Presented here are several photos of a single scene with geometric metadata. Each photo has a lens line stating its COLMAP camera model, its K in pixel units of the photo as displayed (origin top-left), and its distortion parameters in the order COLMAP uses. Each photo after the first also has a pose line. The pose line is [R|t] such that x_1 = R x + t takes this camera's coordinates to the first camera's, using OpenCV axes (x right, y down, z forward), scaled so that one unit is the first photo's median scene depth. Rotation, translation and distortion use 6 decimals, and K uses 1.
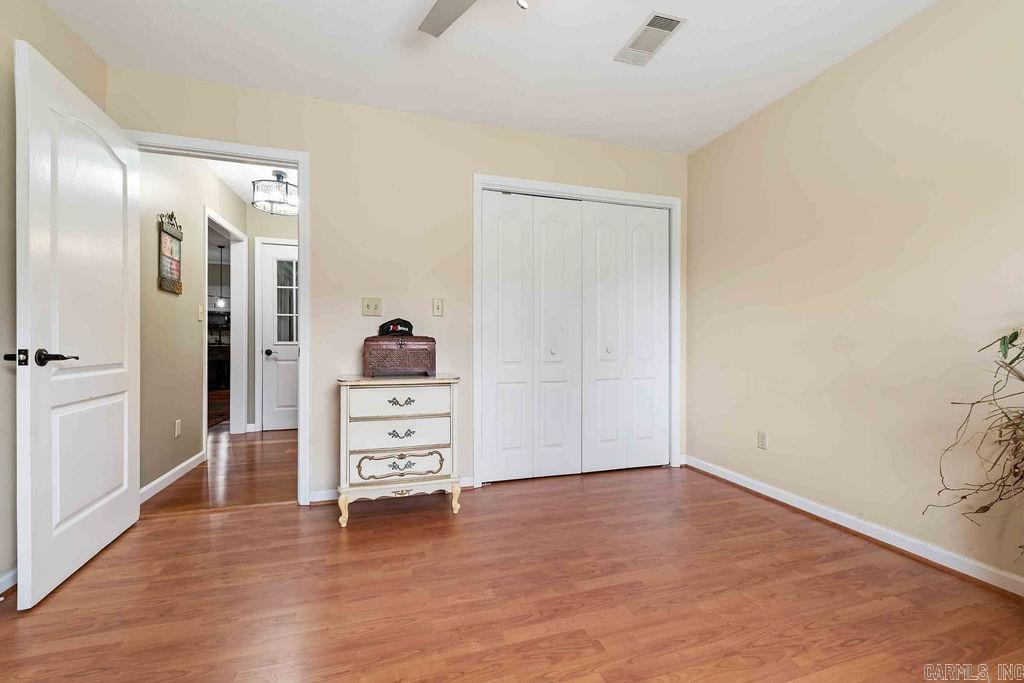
lens RADIAL K [[421.8, 0, 514.0], [0, 421.8, 340.2], [0, 0, 1]] dist [0.008474, -0.003800]
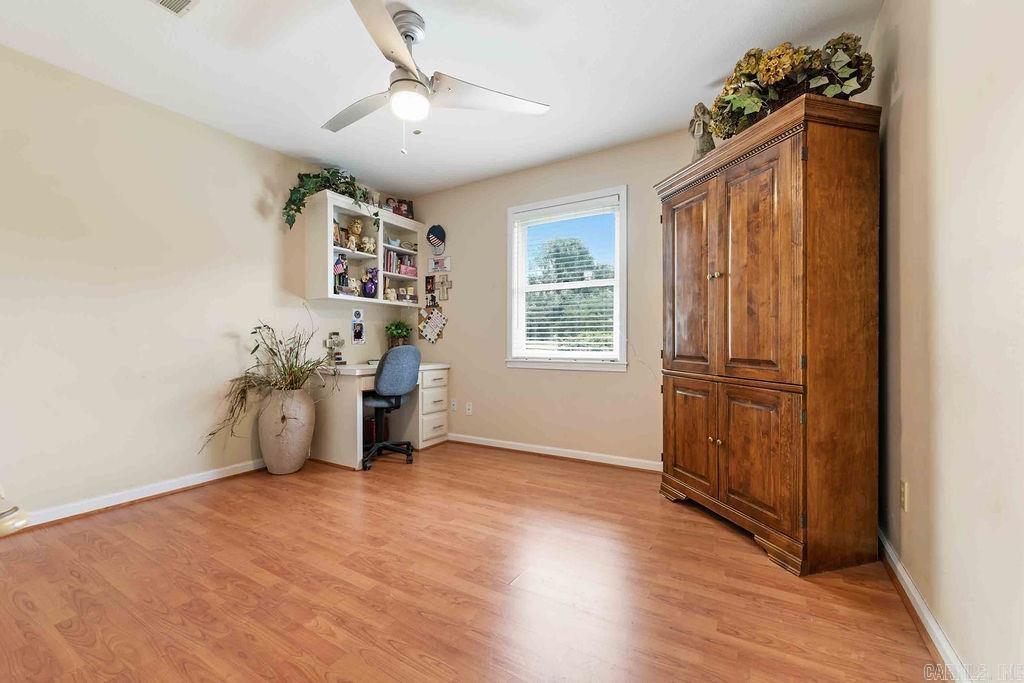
lens RADIAL K [[421.8, 0, 512.5], [0, 421.8, 343.7], [0, 0, 1]] dist [0.008474, -0.003800]
pose [[-0.672478, -0.002635, 0.740112, -1.106912], [-0.003993, 0.999992, -0.000068, 0.013359], [-0.740106, -0.003001, -0.672484, 1.434947]]
